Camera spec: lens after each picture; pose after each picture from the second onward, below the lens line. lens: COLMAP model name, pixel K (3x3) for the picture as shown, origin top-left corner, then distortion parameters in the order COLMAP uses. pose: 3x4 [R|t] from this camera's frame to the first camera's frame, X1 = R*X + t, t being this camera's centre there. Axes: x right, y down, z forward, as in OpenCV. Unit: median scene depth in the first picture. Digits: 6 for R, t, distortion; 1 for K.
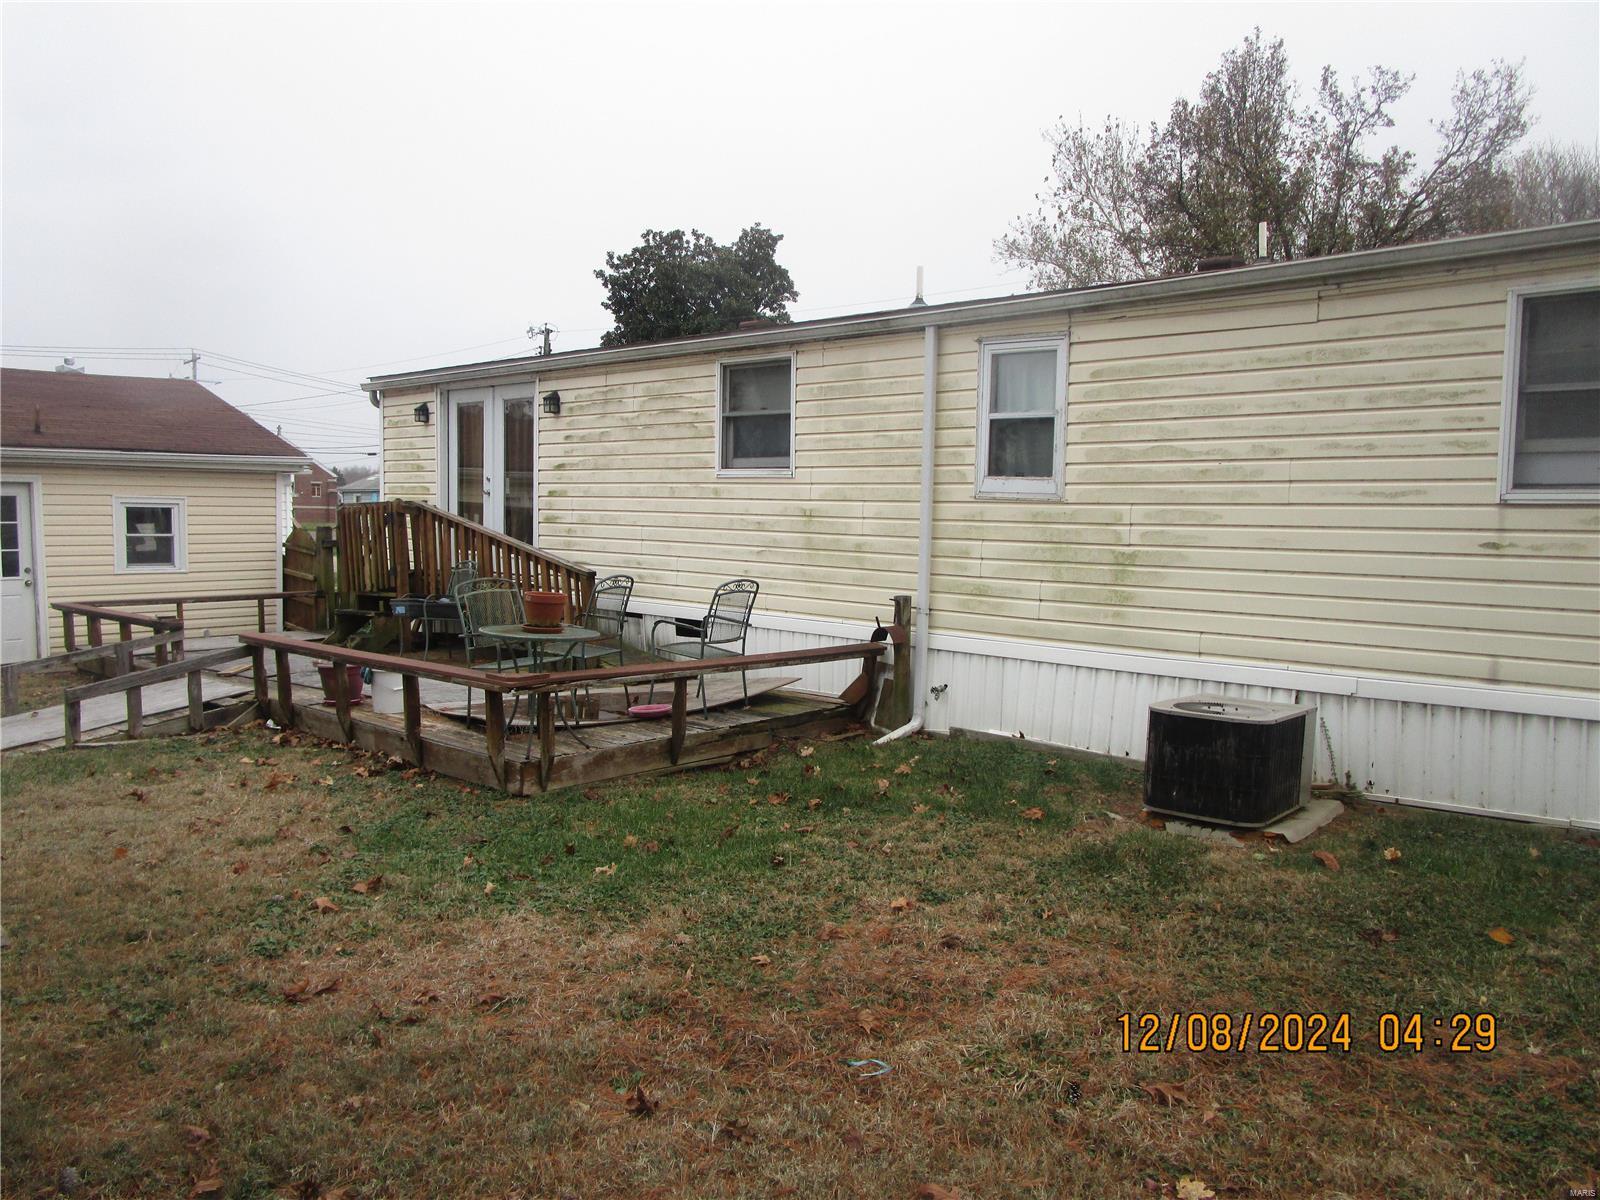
lens RADIAL K [[1137.3, 0, 808.4], [0, 1137.3, 603.4], [0, 0, 1]] dist [-0.038290, 0.033172]
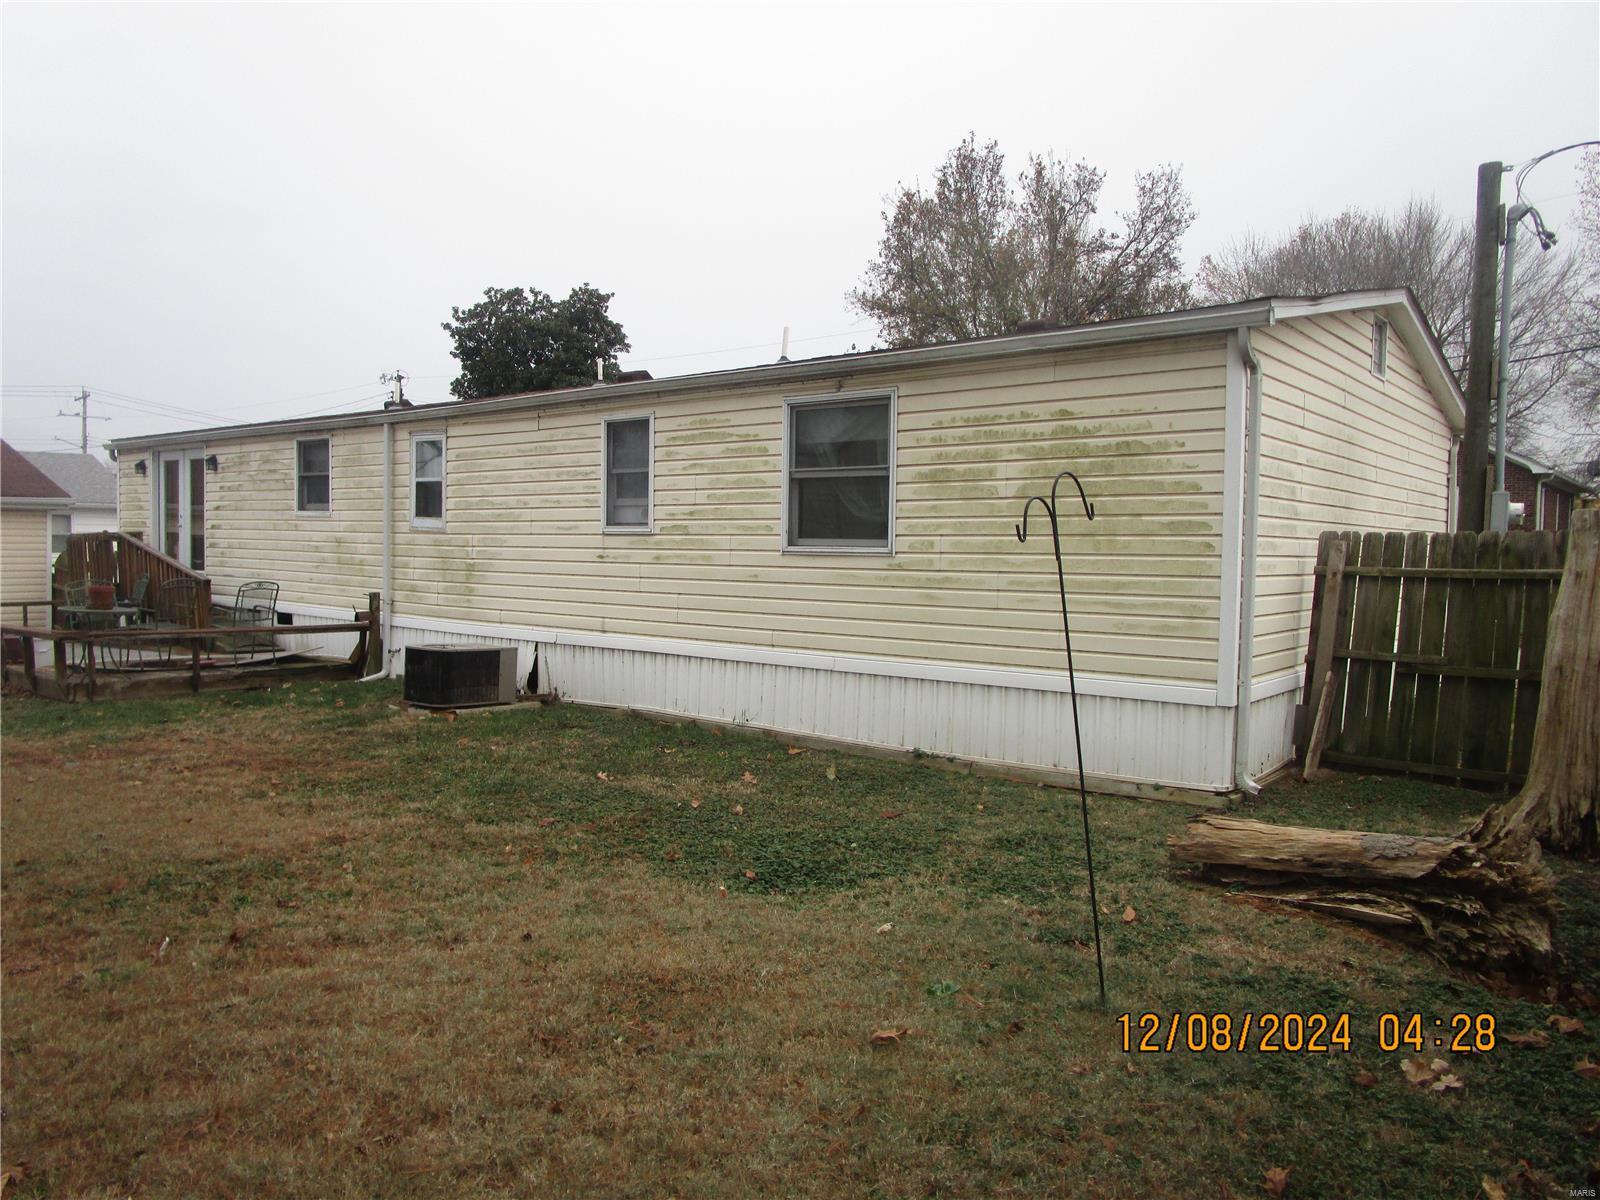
lens RADIAL K [[1130.9, 0, 804.0], [0, 1130.9, 601.2], [0, 0, 1]] dist [-0.025226, -0.001460]
pose [[0.998650, -0.001333, 0.051934, 0.508538], [0.002828, 0.999583, -0.028739, 0.044651], [-0.051874, 0.028847, 0.998237, -0.504176]]
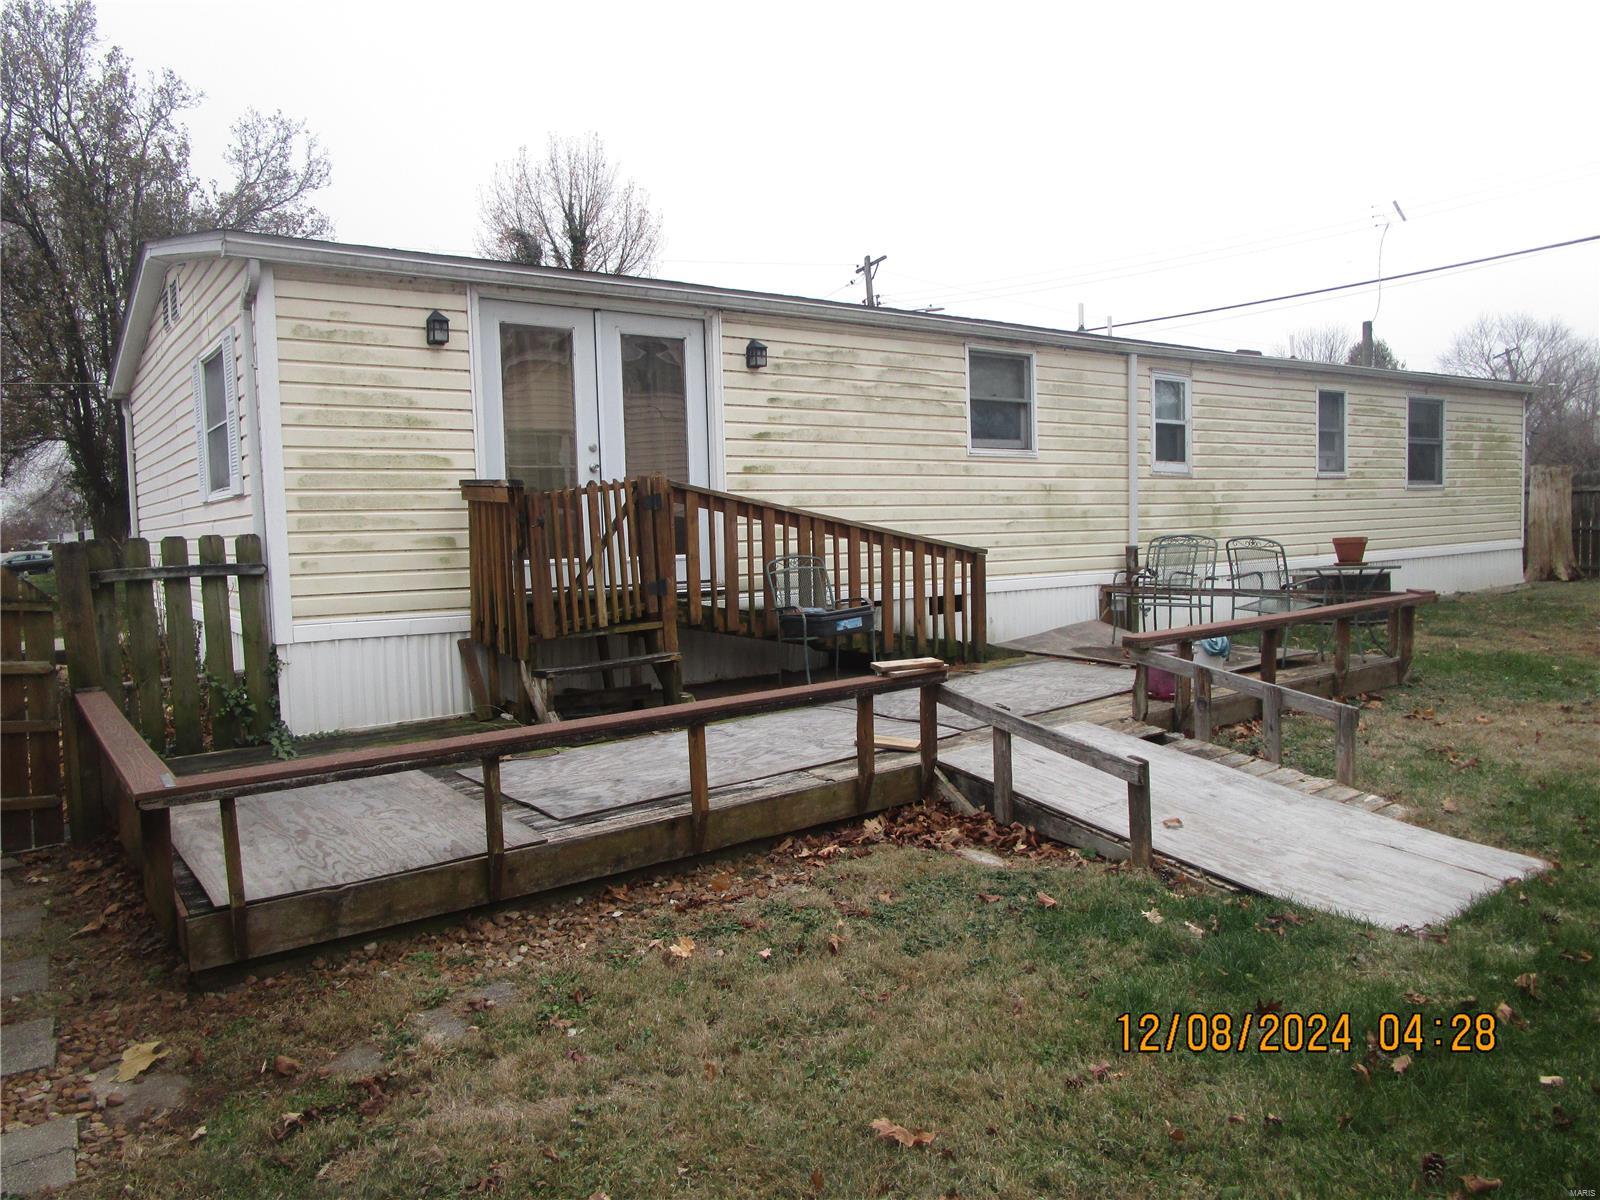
lens RADIAL K [[1146.5, 0, 800.0], [0, 1146.5, 600.0], [0, 0, 1]] dist [-0.050648, 0.038284]
pose [[0.209487, -0.092136, 0.973461, -1.156943], [0.104237, 0.991982, 0.071458, -0.070416], [-0.972240, 0.086501, 0.217411, 0.933492]]
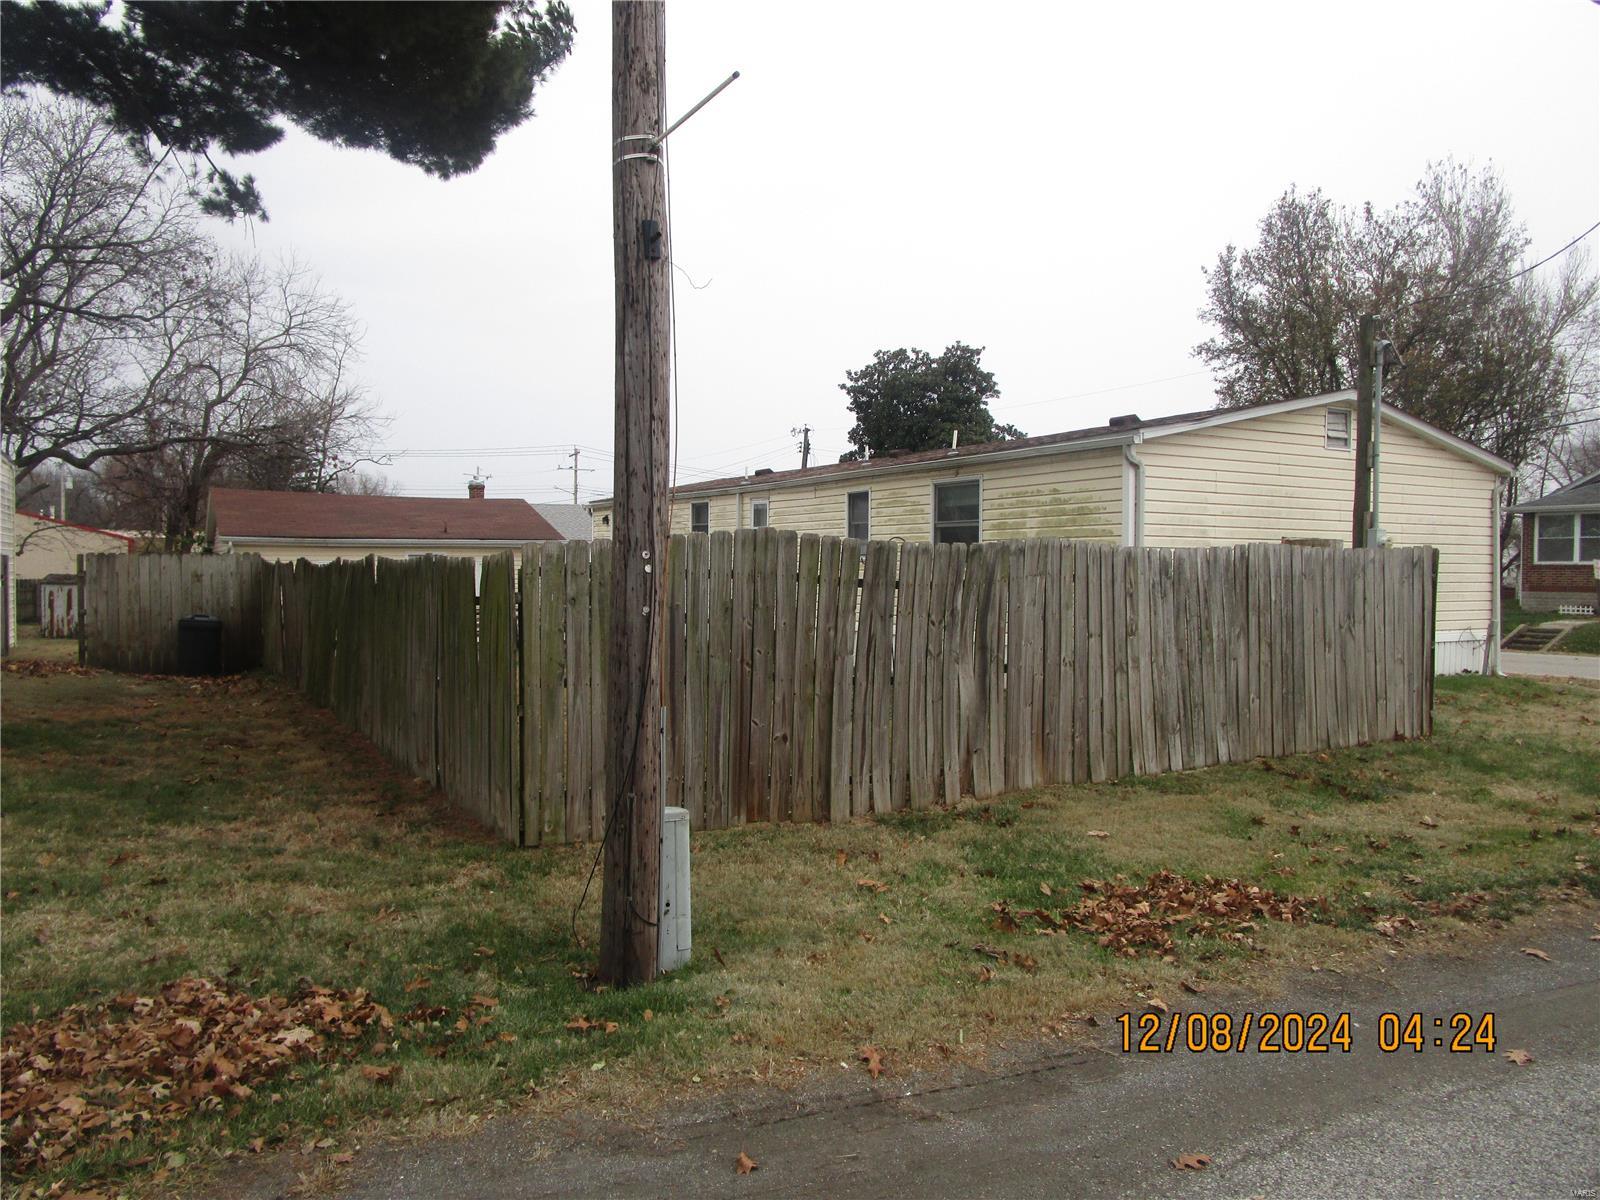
lens RADIAL K [[1137.3, 0, 808.4], [0, 1137.3, 603.4], [0, 0, 1]] dist [-0.038290, 0.033172]
pose [[0.950872, 0.003491, -0.309564, 0.870496], [-0.019039, 0.998703, -0.047219, 0.100688], [0.308998, 0.050793, 0.949705, -1.132606]]
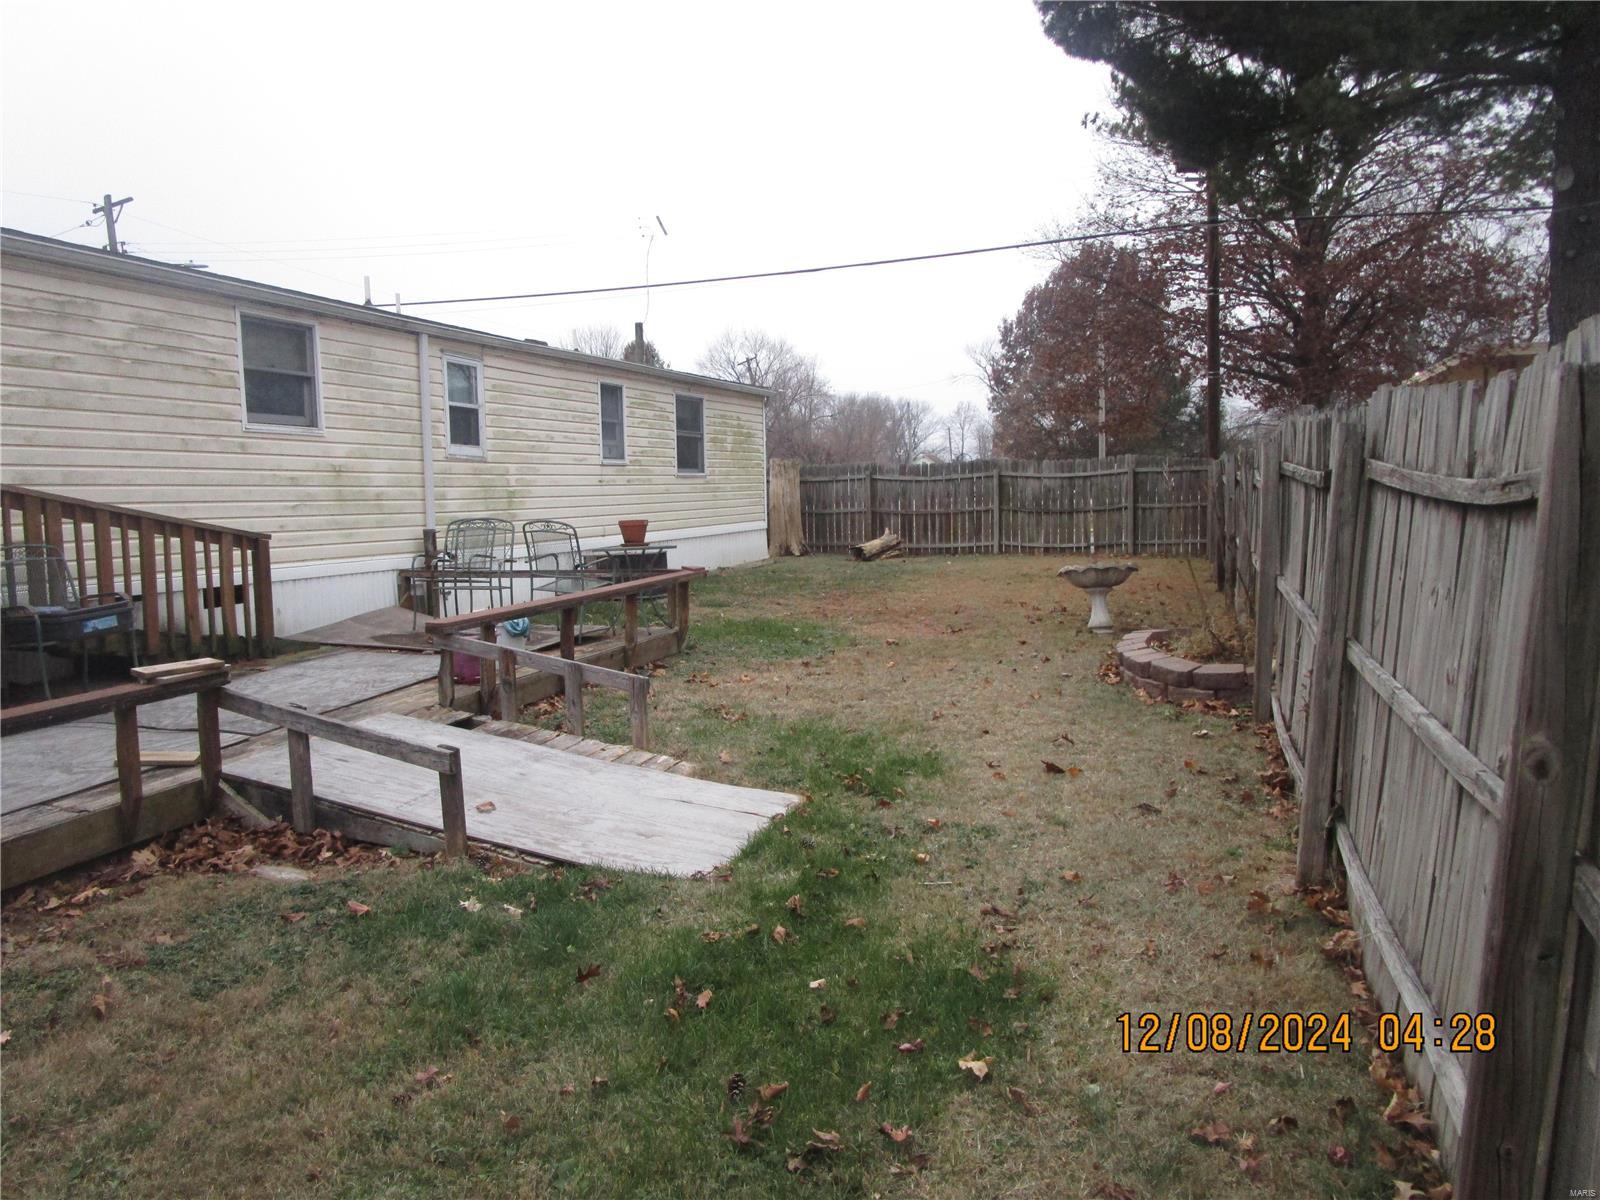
lens RADIAL K [[1130.9, 0, 804.0], [0, 1130.9, 601.2], [0, 0, 1]] dist [-0.025226, -0.001460]
pose [[-0.383949, -0.105156, 0.917347, -1.141050], [0.076012, 0.986522, 0.144900, -0.071031], [-0.920220, 0.125363, -0.370782, 0.935646]]
